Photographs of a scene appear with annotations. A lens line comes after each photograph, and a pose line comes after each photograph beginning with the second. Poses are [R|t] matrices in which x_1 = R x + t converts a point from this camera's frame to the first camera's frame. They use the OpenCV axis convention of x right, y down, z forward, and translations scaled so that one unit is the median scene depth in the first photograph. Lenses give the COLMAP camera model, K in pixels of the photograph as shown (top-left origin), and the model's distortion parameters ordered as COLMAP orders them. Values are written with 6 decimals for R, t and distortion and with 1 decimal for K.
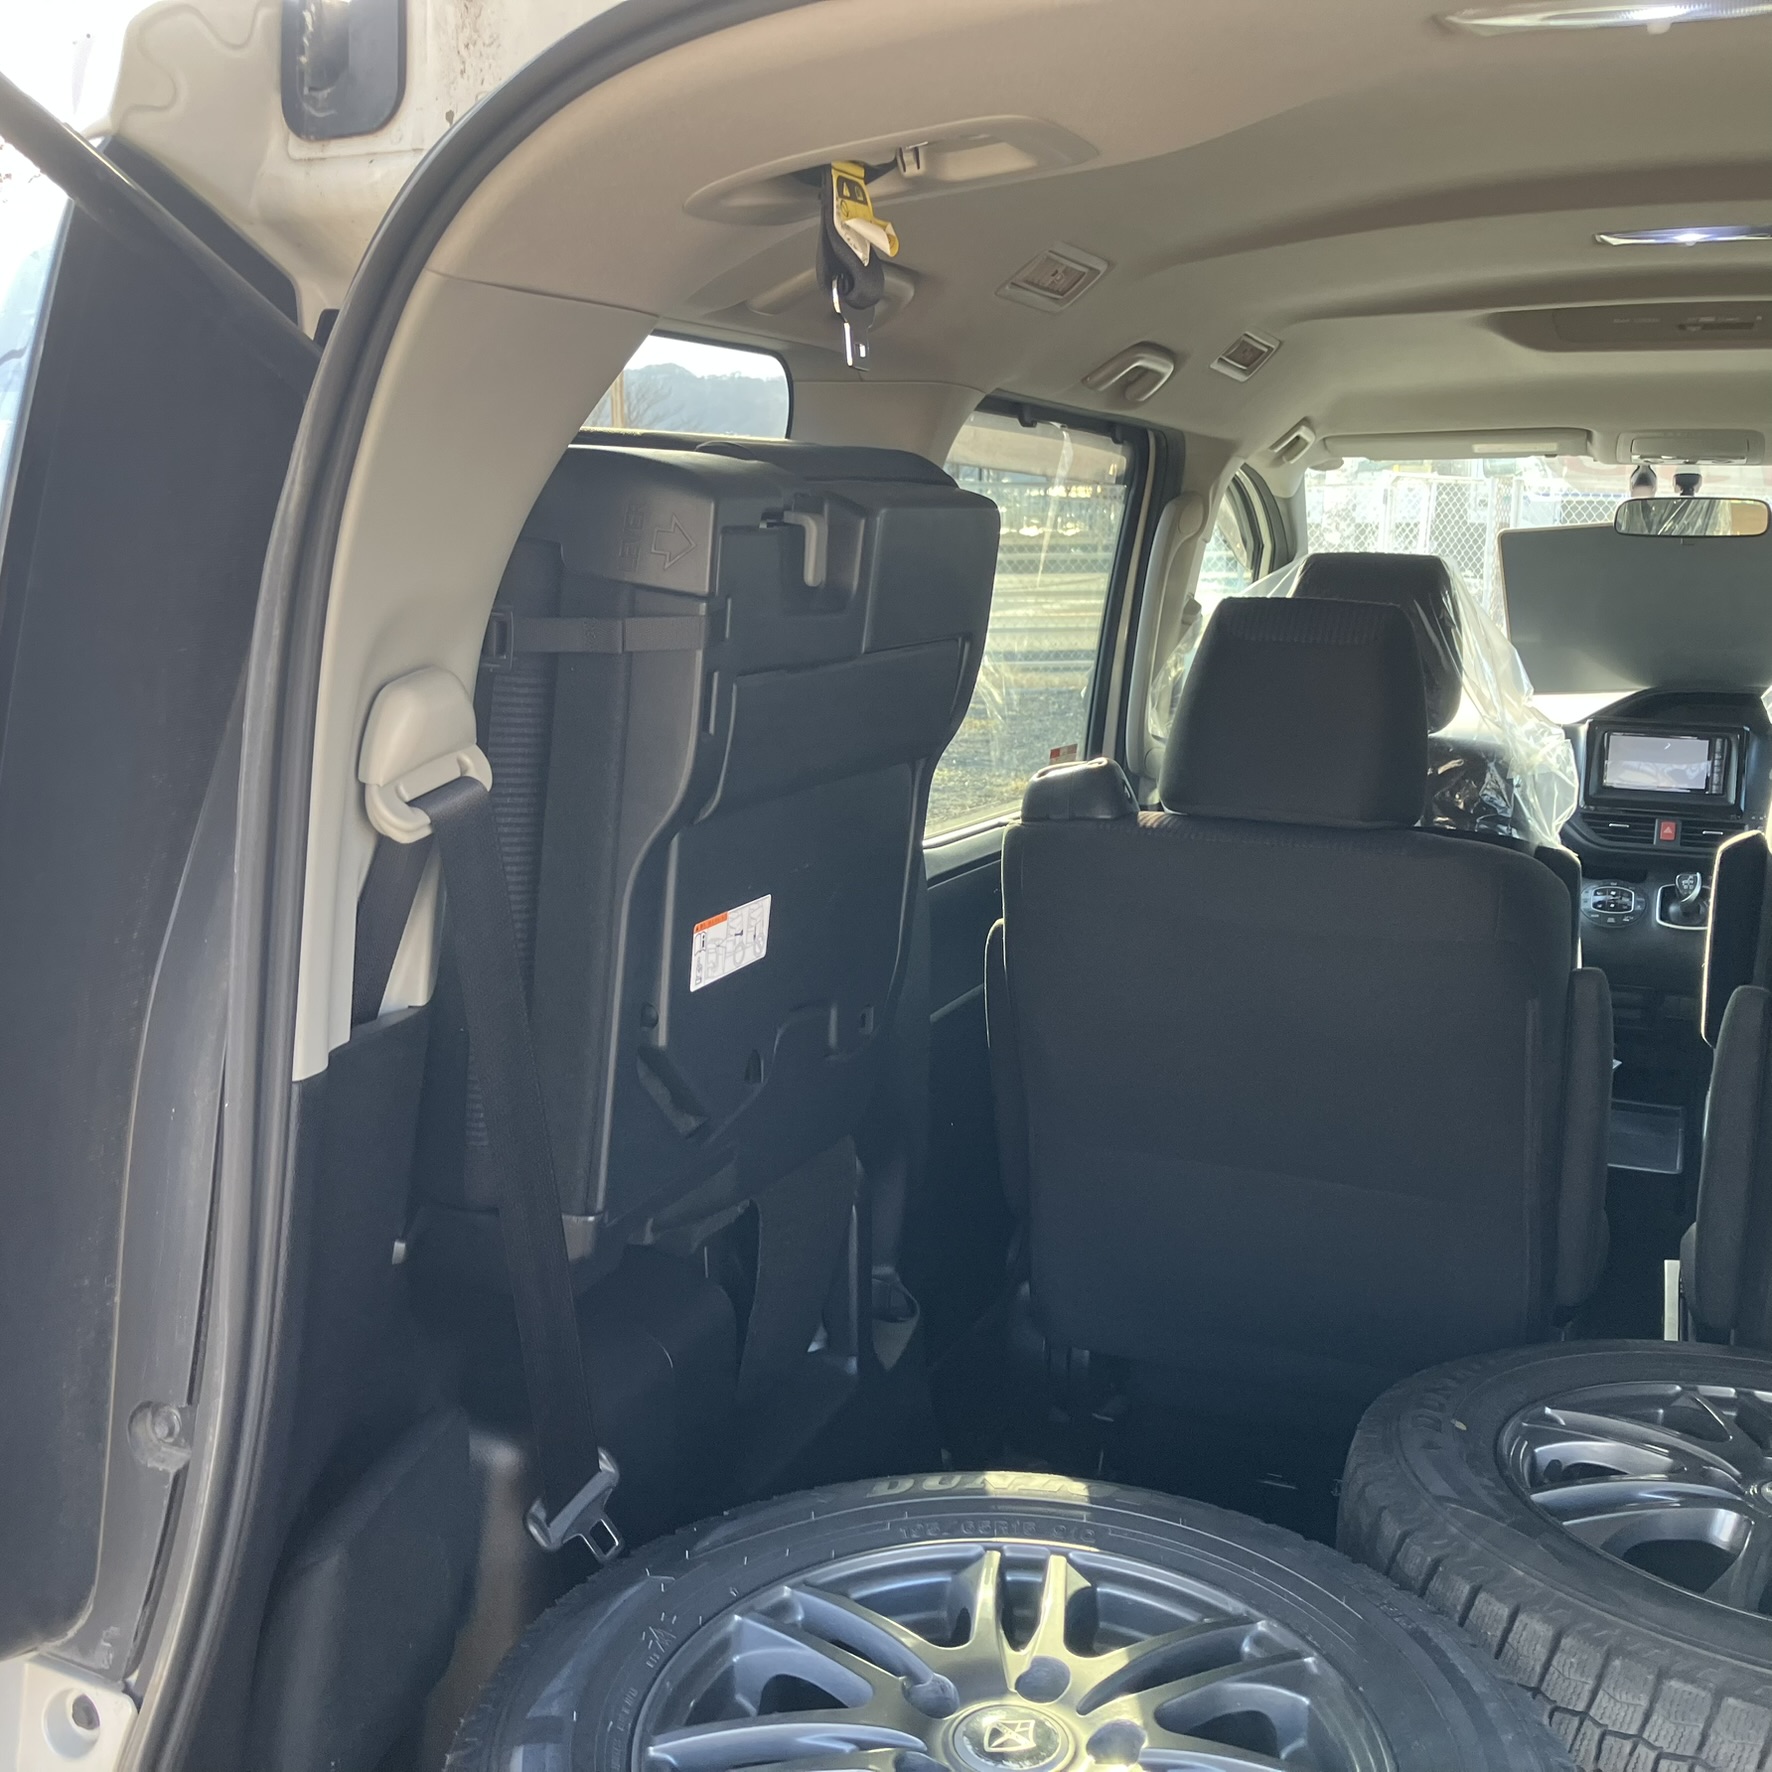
lens RADIAL K [[1938.2, 0, 864.9], [0, 1938.2, 869.0], [0, 0, 1]] dist [0.066338, -0.184792]
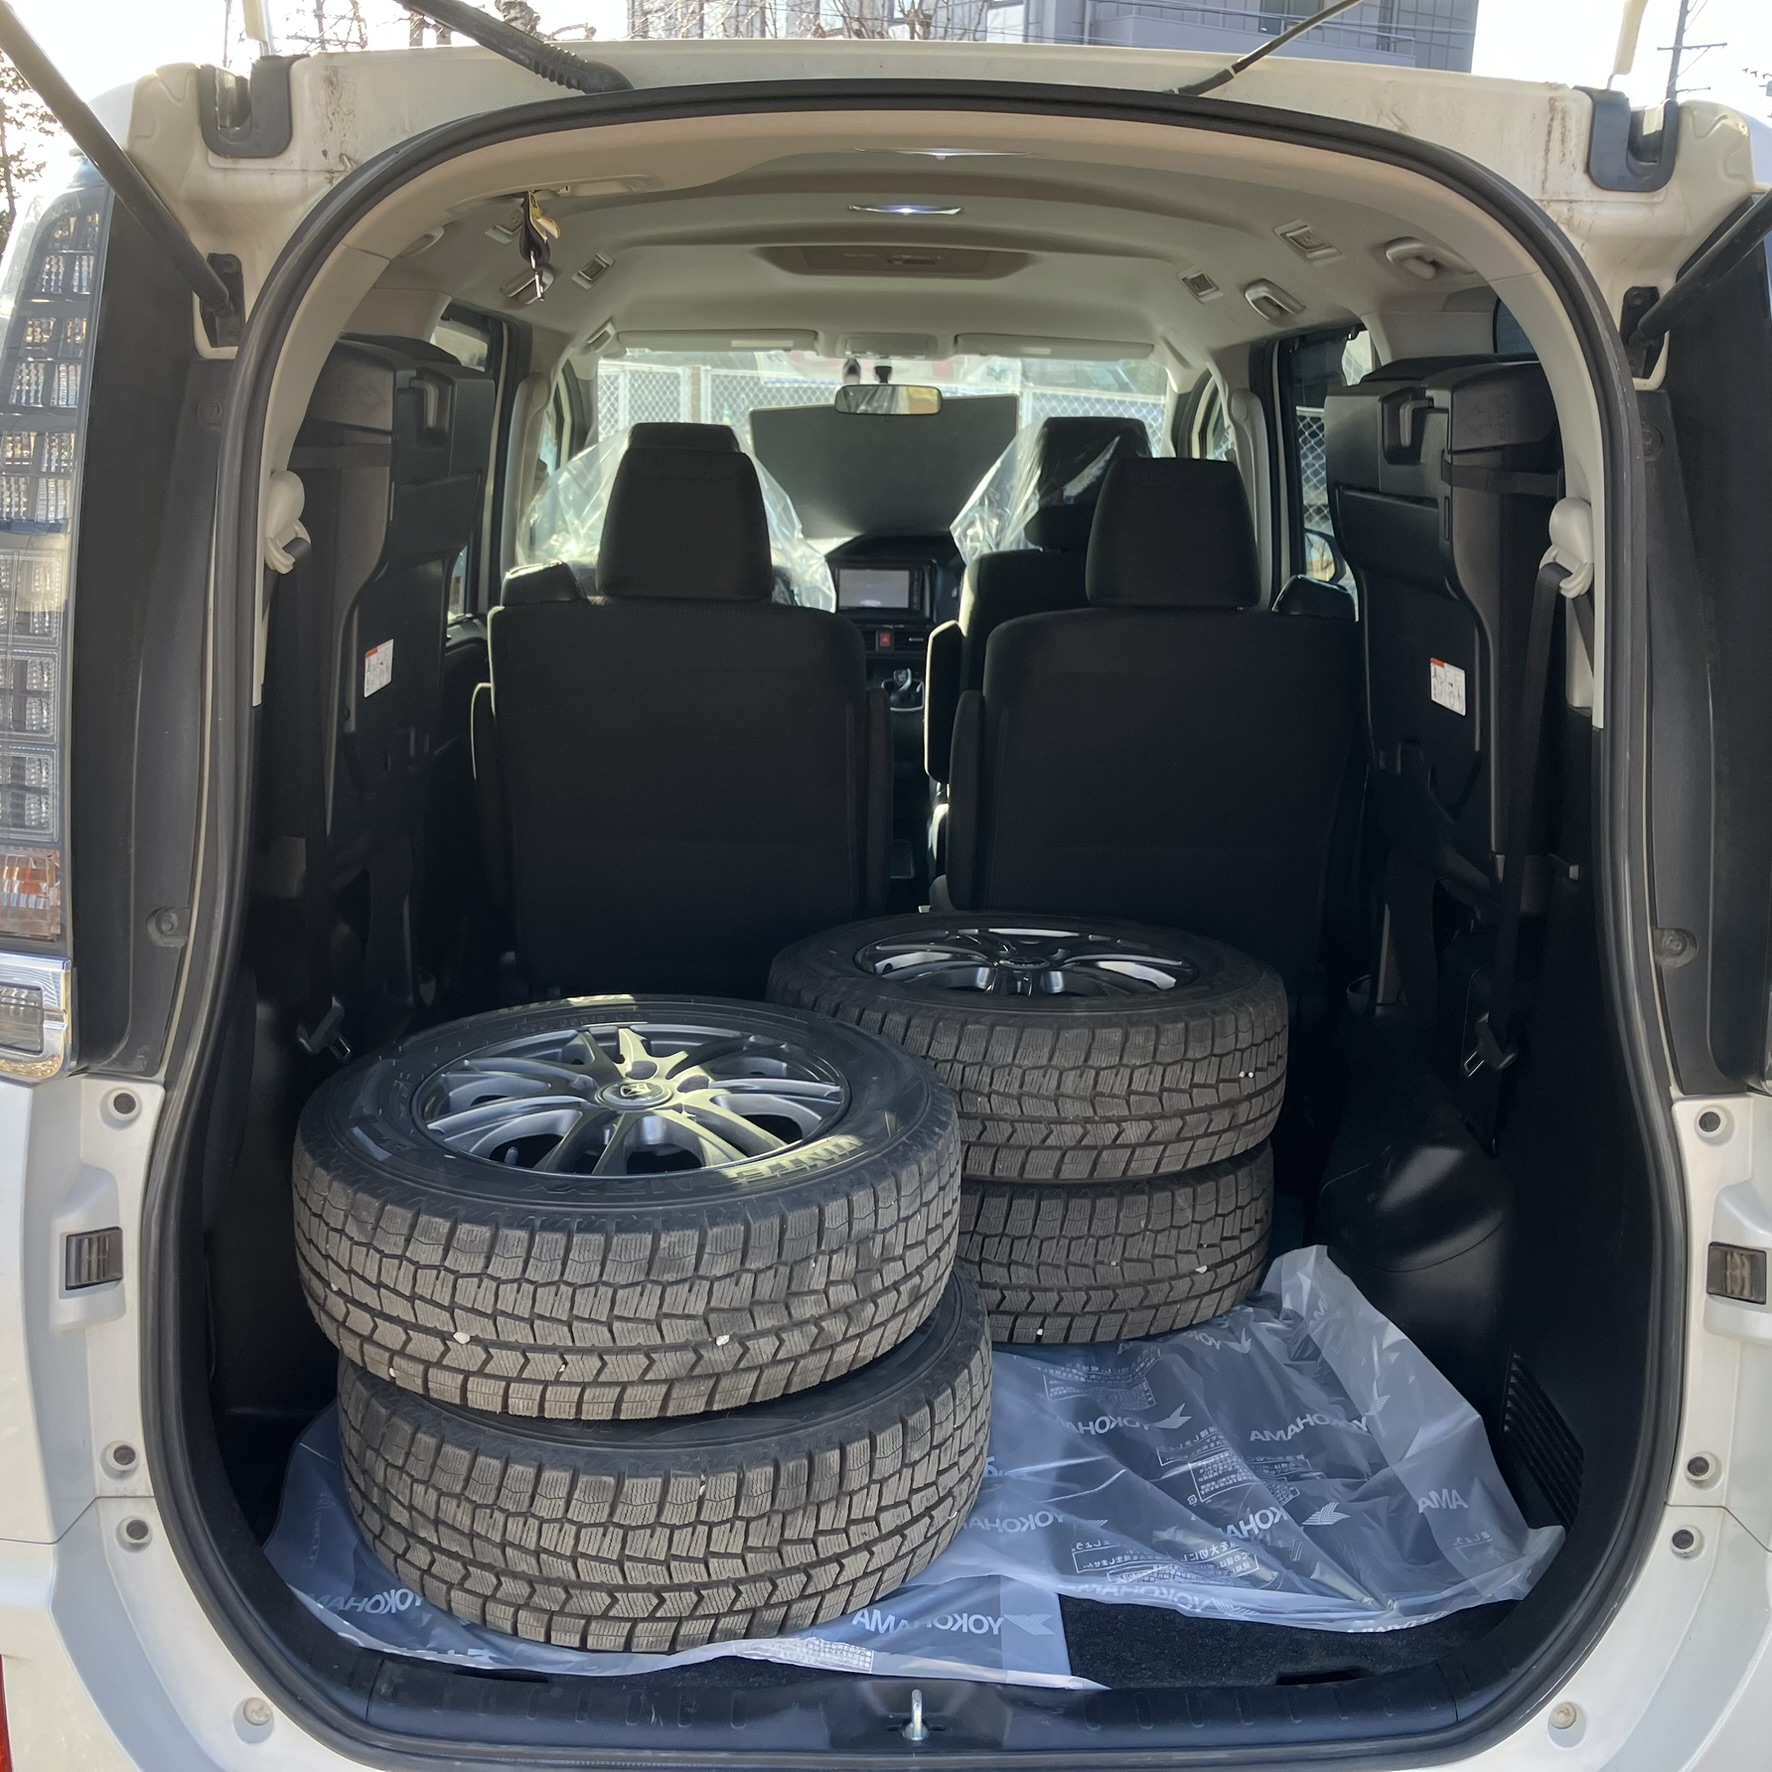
lens RADIAL K [[1938.2, 0, 864.9], [0, 1938.2, 869.0], [0, 0, 1]] dist [0.066338, -0.184792]
pose [[0.918389, -0.082494, 0.386984, -0.276934], [0.060397, 0.995791, 0.068940, 0.097217], [-0.391042, -0.039941, 0.919506, -0.478428]]
